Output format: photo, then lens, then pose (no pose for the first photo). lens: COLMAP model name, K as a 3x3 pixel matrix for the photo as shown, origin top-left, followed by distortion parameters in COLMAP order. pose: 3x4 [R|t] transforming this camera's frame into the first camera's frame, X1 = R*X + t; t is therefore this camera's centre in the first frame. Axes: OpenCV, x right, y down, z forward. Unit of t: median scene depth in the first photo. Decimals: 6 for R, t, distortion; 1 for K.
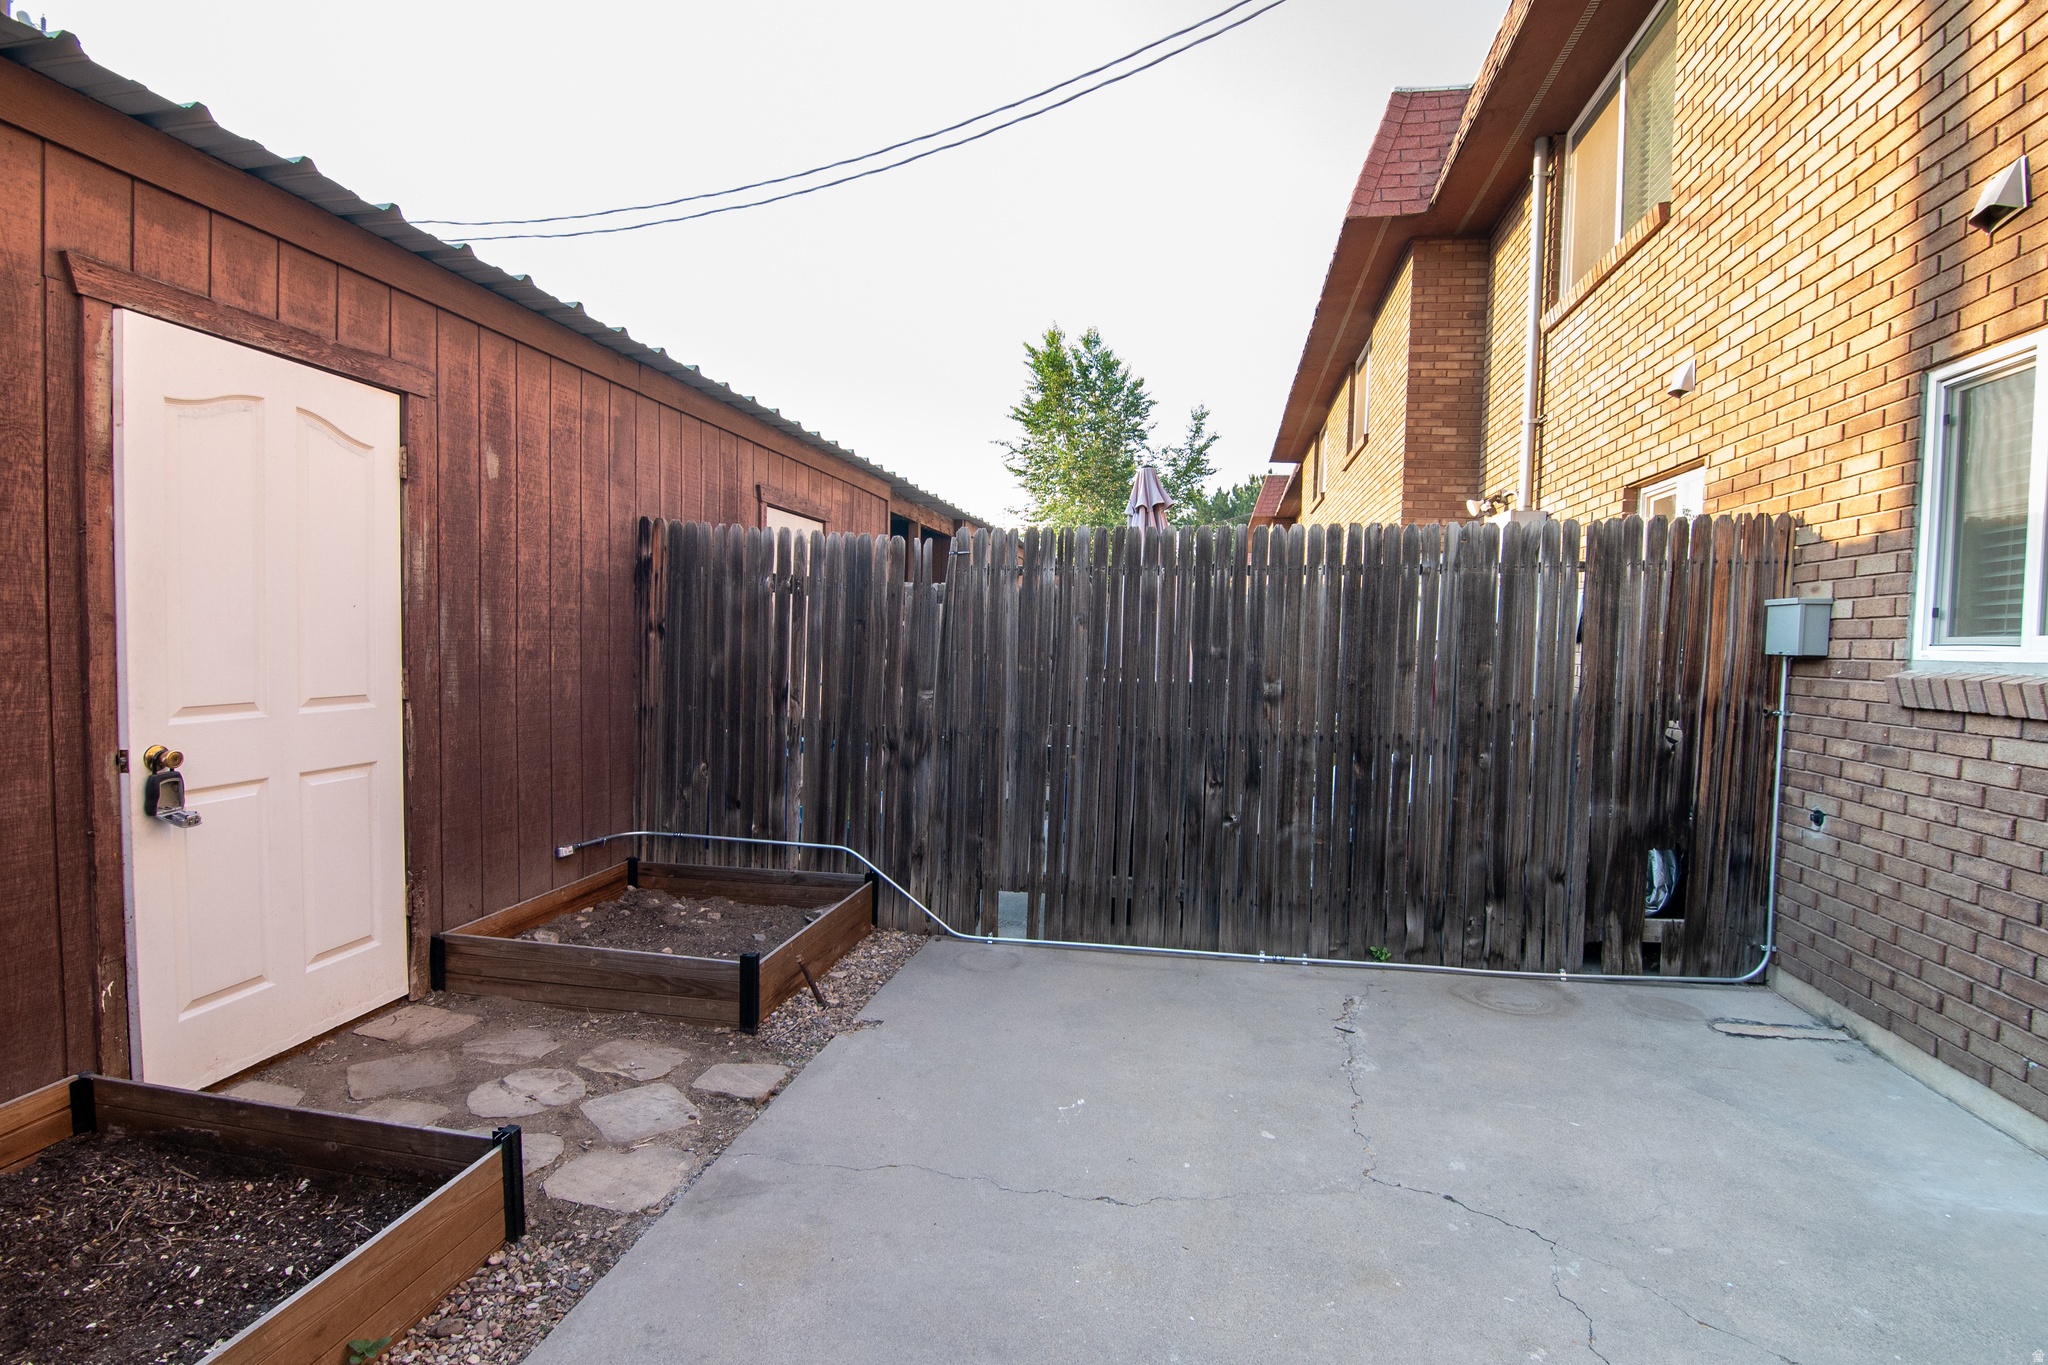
lens RADIAL K [[1003.8, 0, 1030.3], [0, 1003.8, 684.3], [0, 0, 1]] dist [-0.000365, -0.007224]
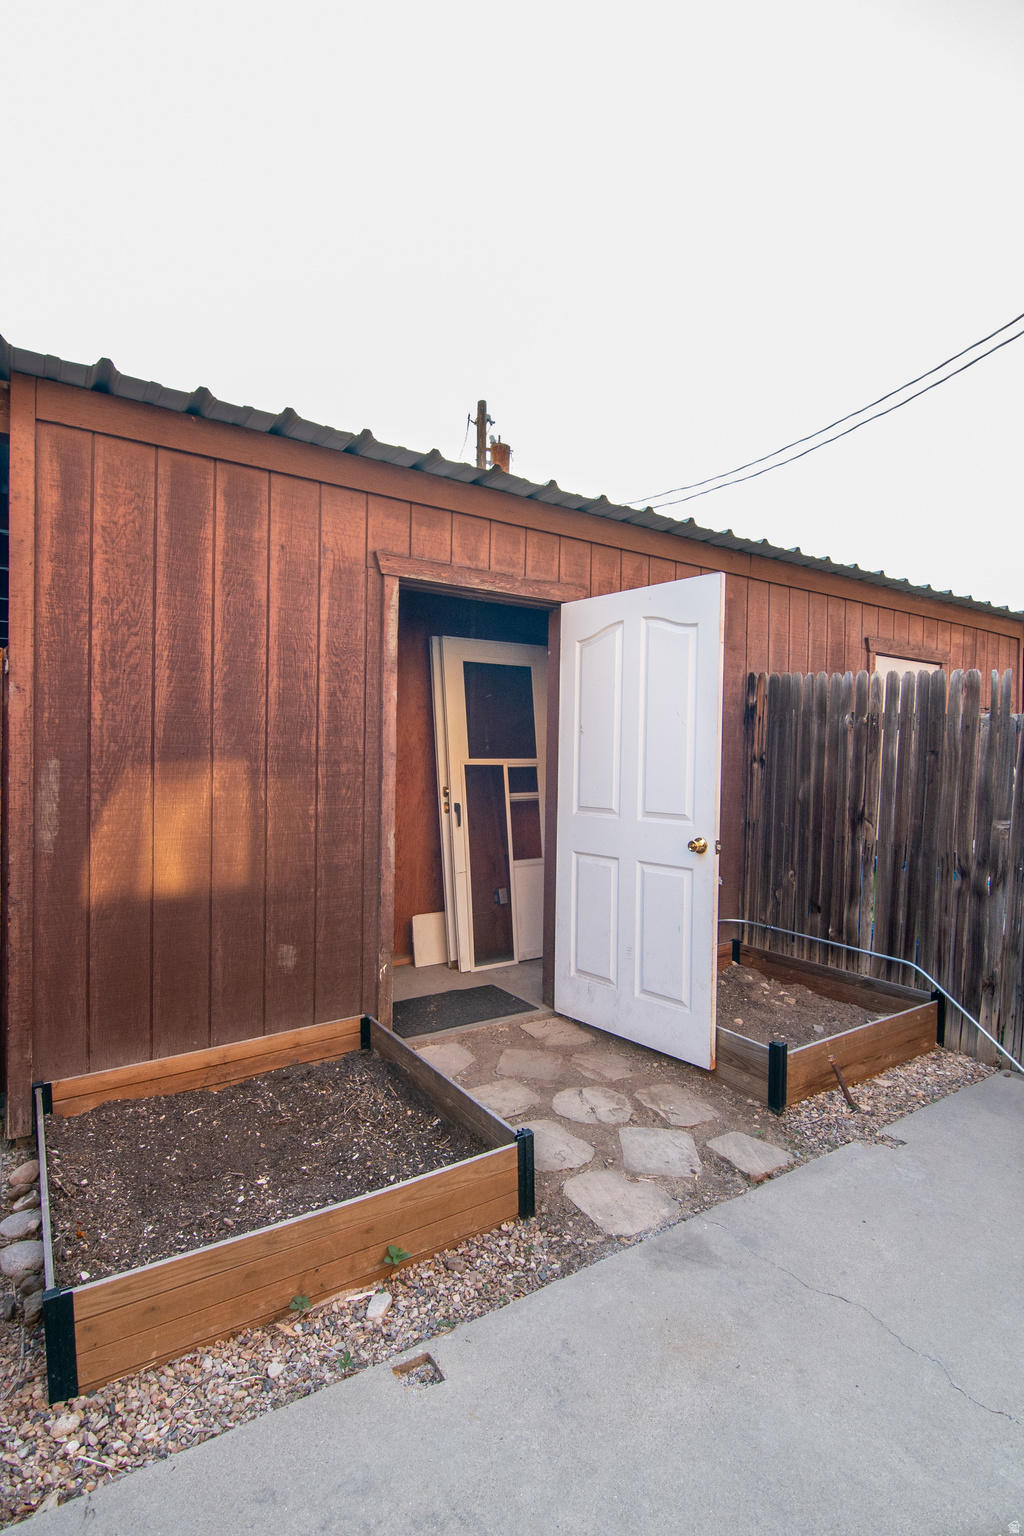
lens RADIAL K [[752.8, 0, 517.9], [0, 752.8, 764.7], [0, 0, 1]] dist [-0.000365, -0.007224]
pose [[0.700561, 0.000891, -0.713592, 0.109721], [-0.036268, 0.998751, -0.034358, -0.007559], [0.712670, 0.049951, 0.699719, 0.148750]]
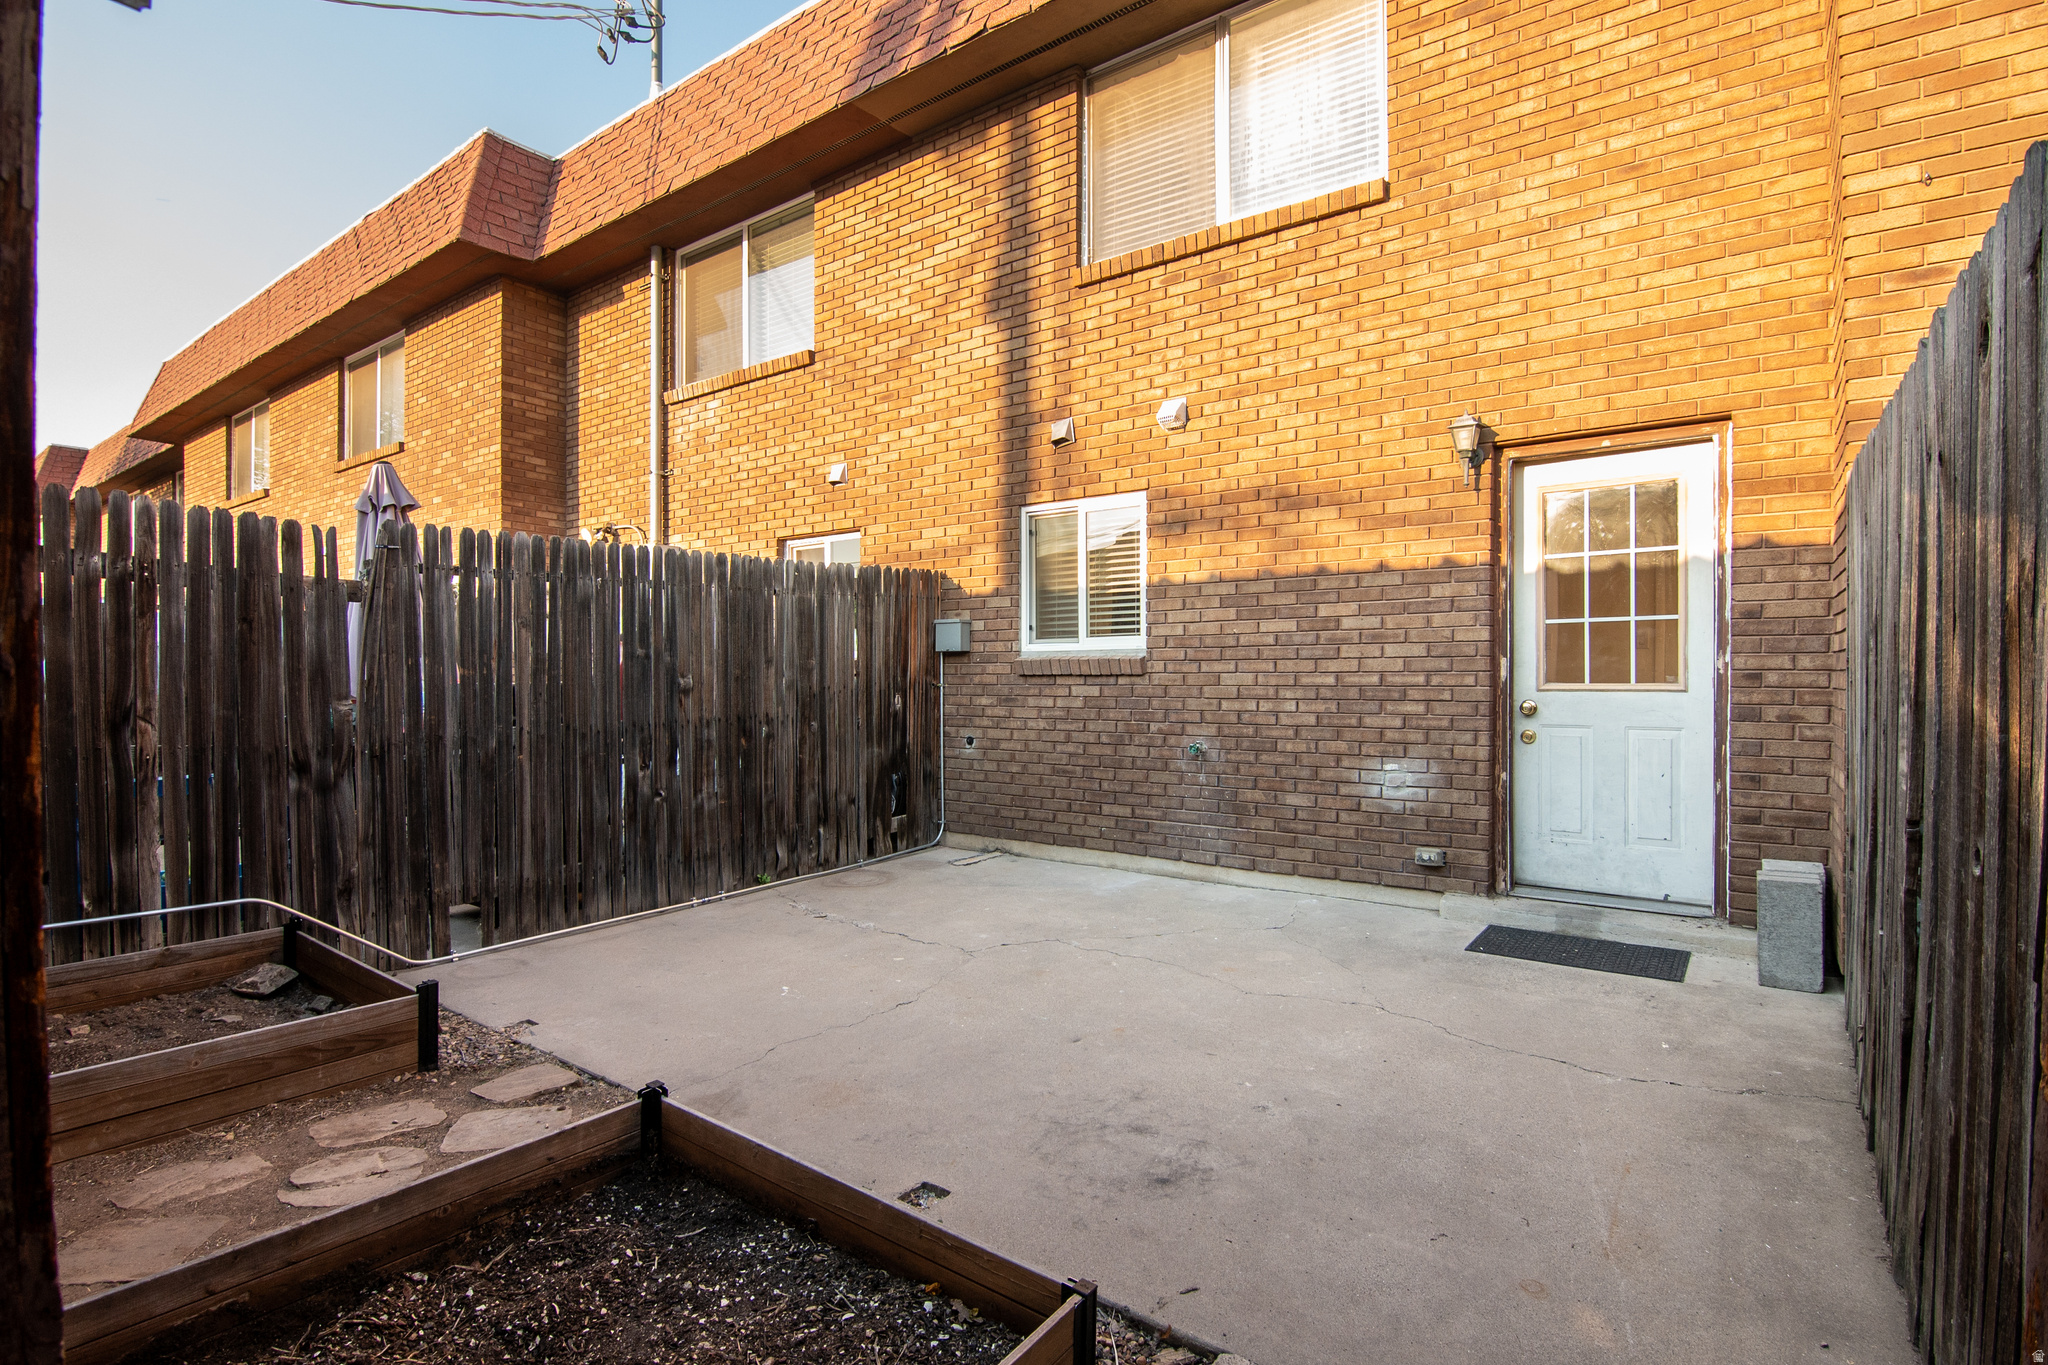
lens RADIAL K [[1003.8, 0, 1041.3], [0, 1003.8, 685.6], [0, 0, 1]] dist [-0.000365, -0.007224]
pose [[0.433556, -0.034019, 0.900484, -0.733898], [0.052976, 0.998521, 0.012217, 0.017429], [-0.899568, 0.042407, 0.434717, 0.085574]]
